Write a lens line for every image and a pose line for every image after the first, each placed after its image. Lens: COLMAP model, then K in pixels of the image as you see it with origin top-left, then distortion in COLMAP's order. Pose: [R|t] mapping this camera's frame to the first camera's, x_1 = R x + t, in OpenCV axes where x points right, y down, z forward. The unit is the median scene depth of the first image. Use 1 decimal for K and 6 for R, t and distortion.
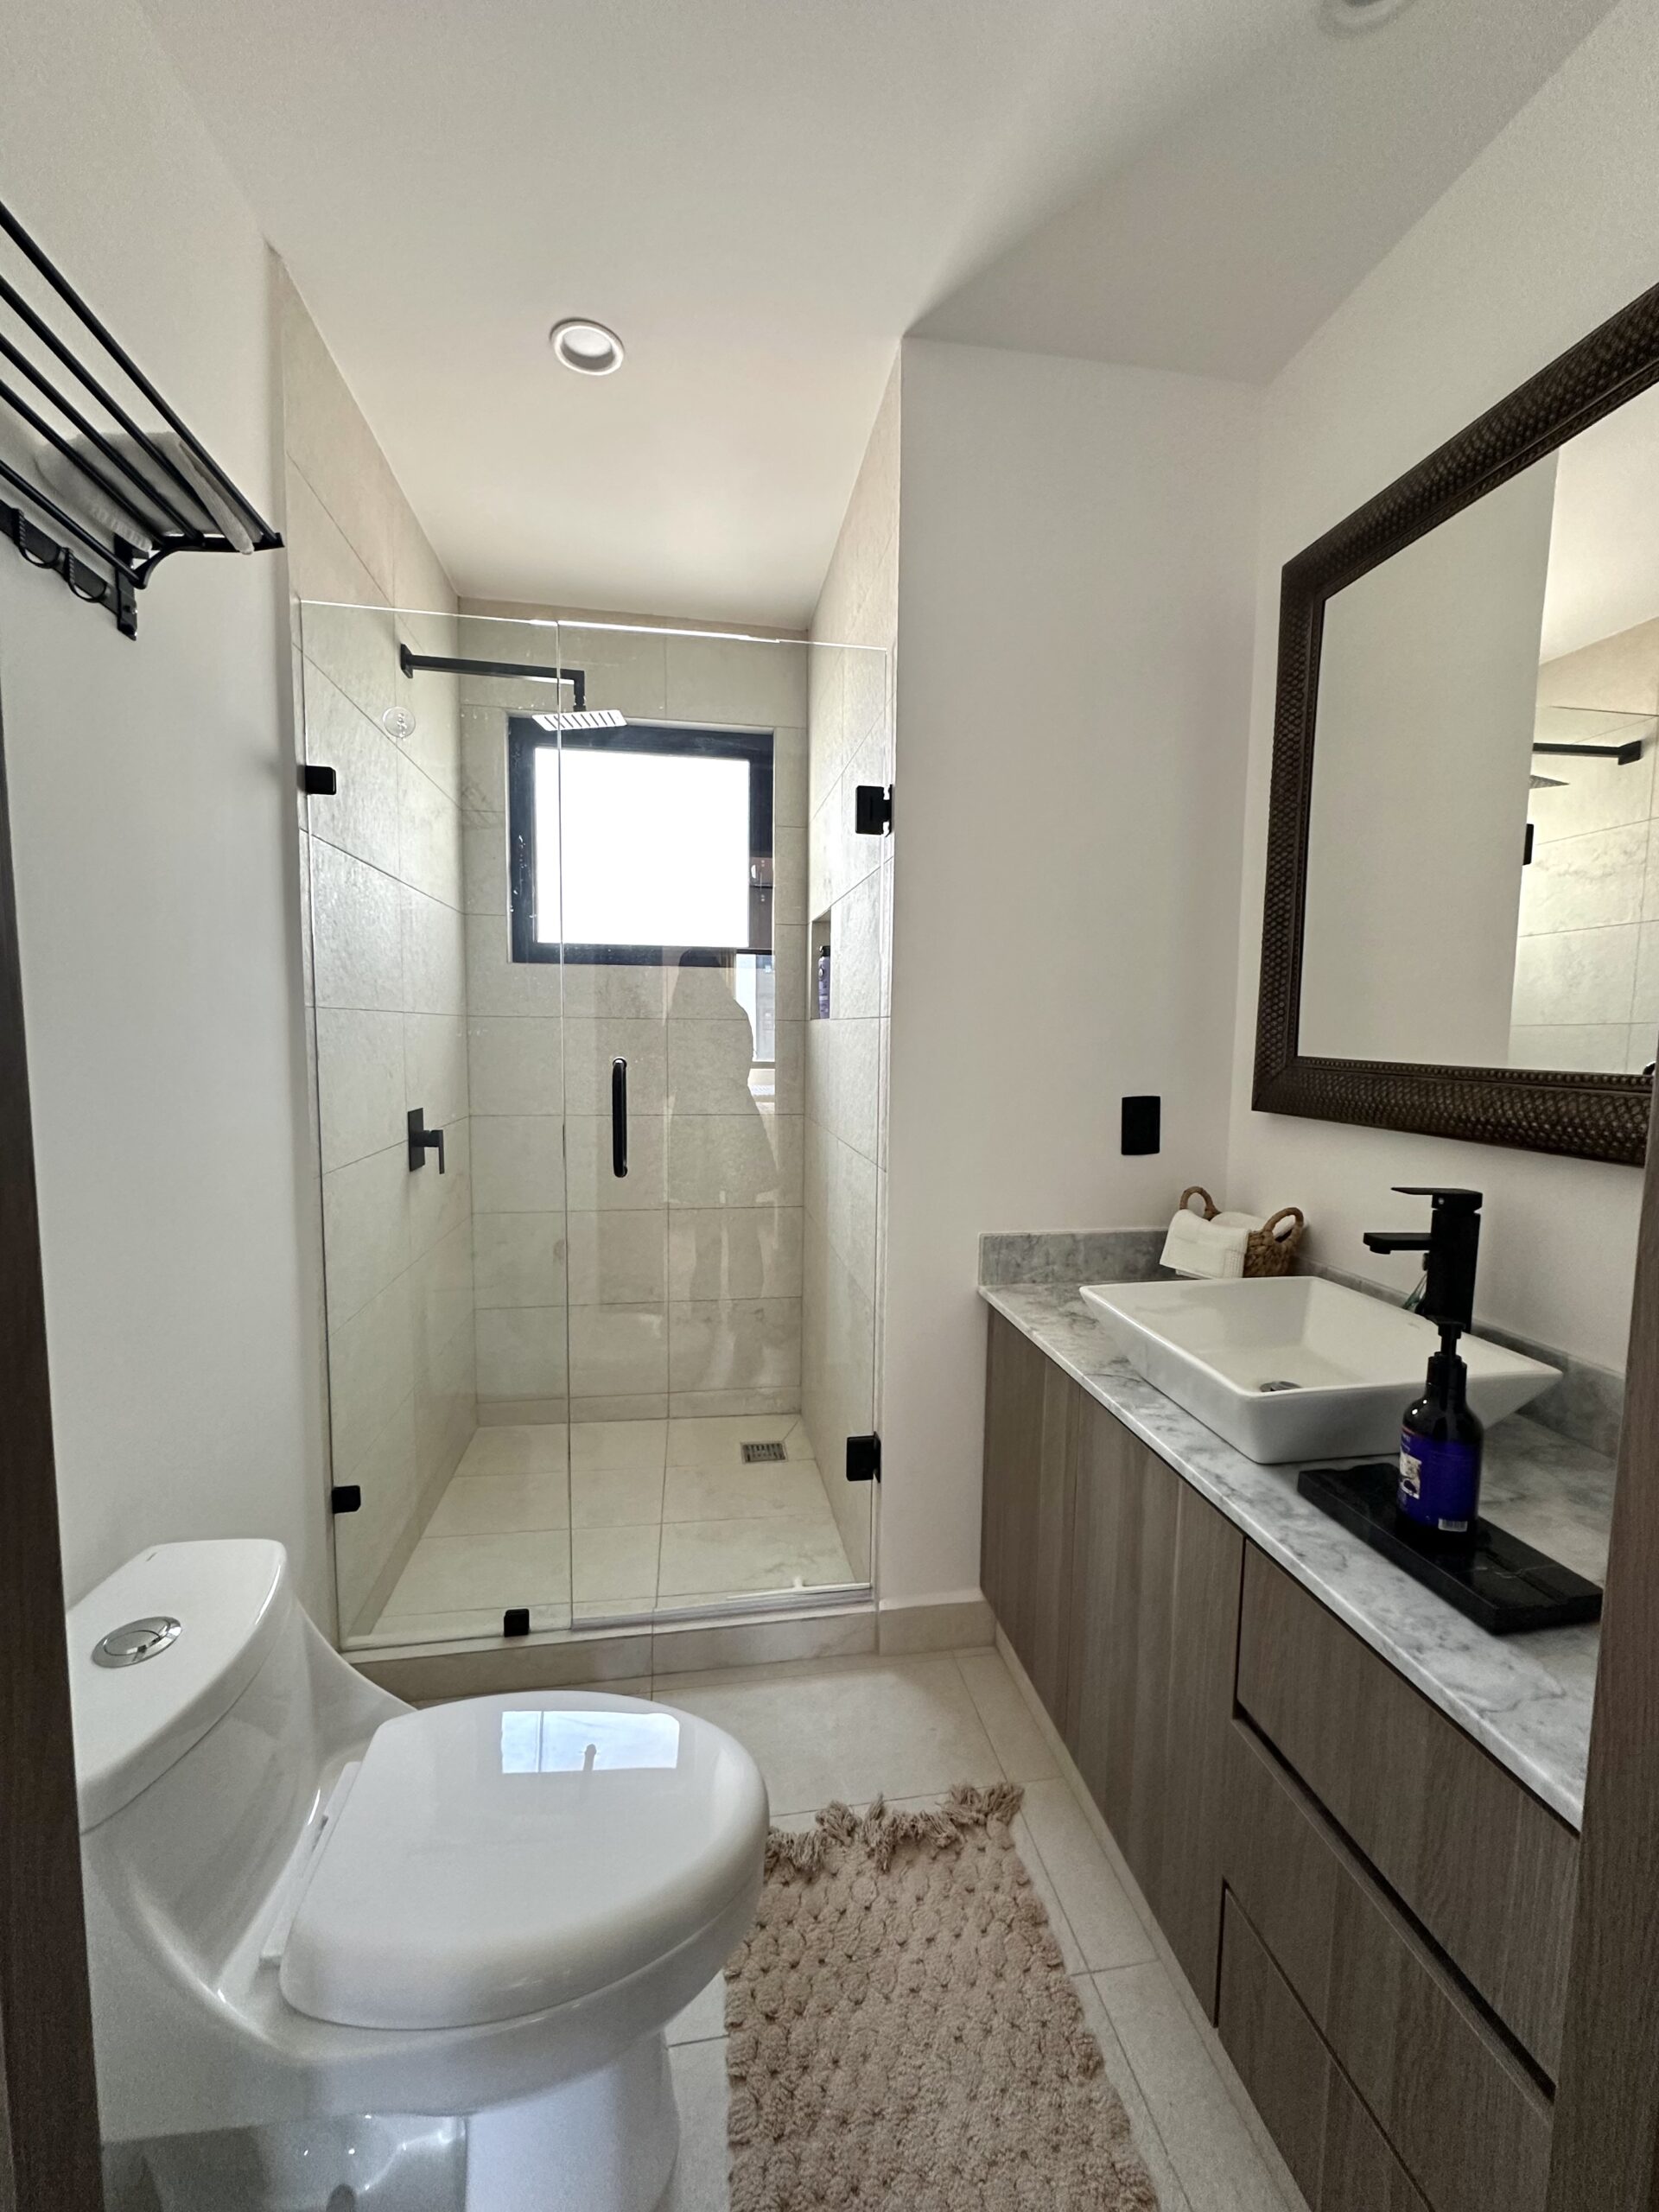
lens RADIAL K [[876.2, 0, 828.1], [0, 876.2, 1104.6], [0, 0, 1]] dist [0.002203, 0.000100]
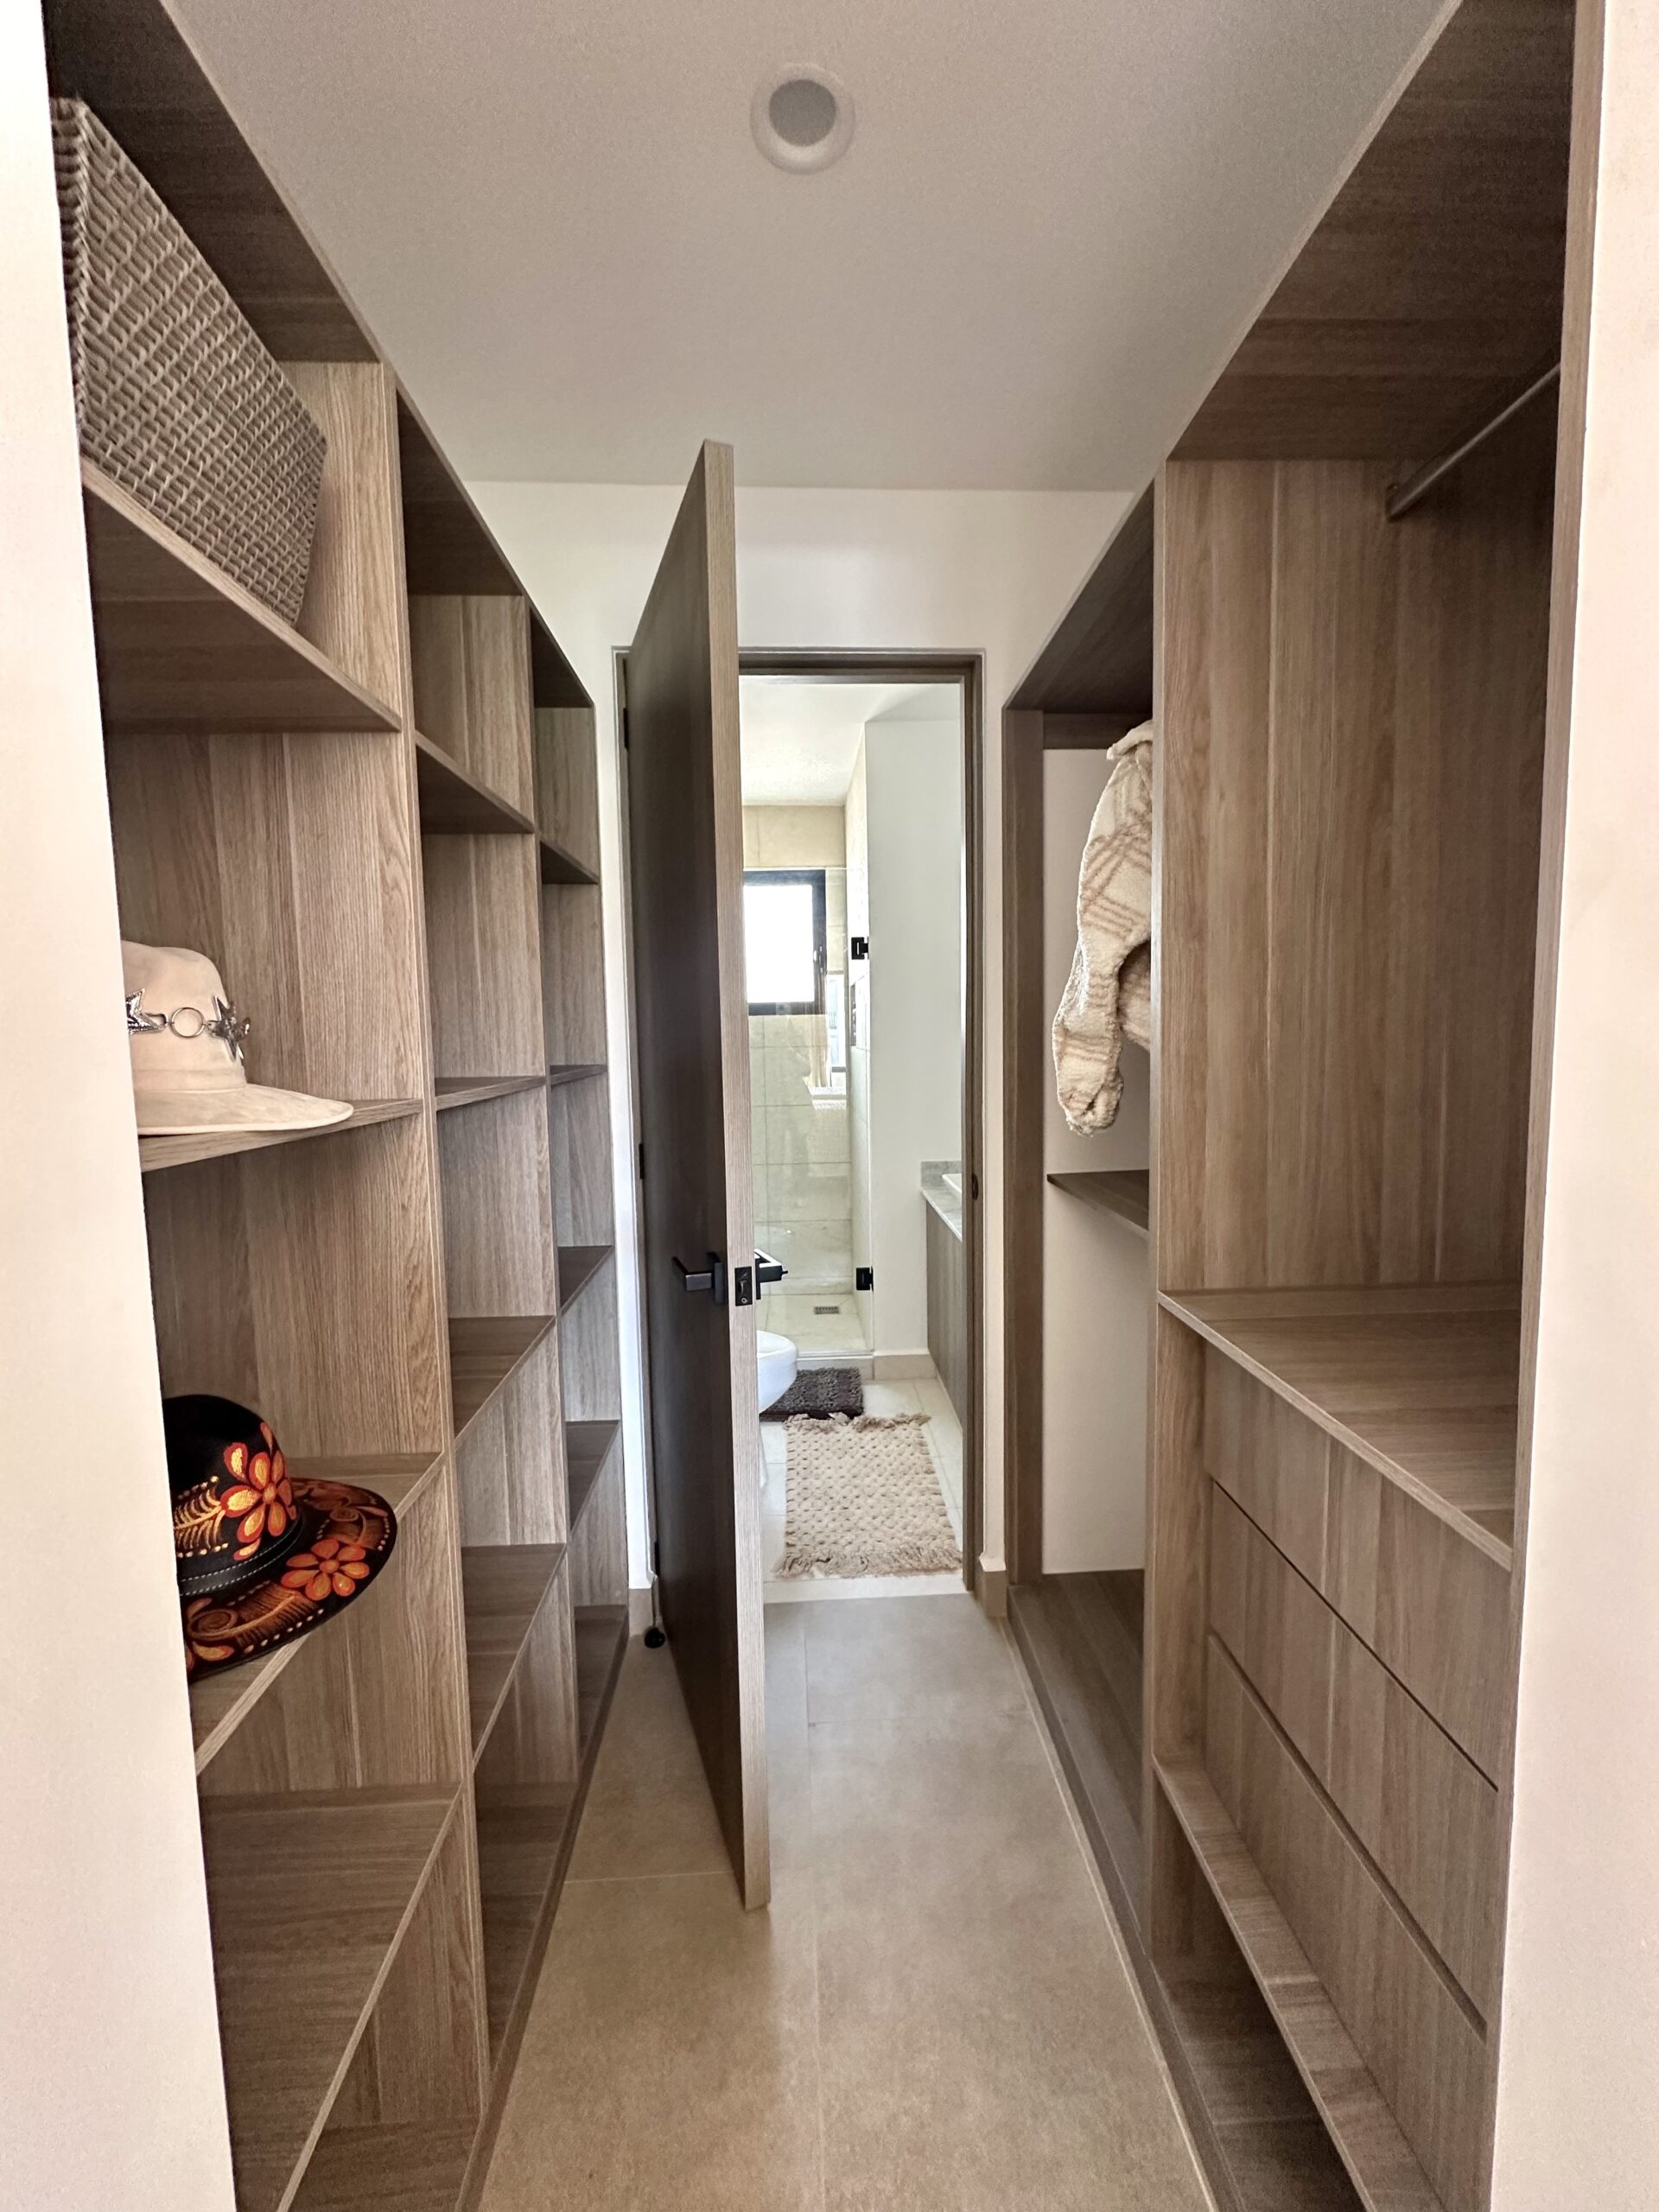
lens RADIAL K [[876.2, 0, 830.5], [0, 876.2, 1104.3], [0, 0, 1]] dist [0.002203, 0.000100]
pose [[0.992230, -0.018698, -0.123005, 0.210012], [0.018430, 0.999825, -0.003315, 0.024373], [0.123045, 0.001022, 0.992401, -0.925702]]
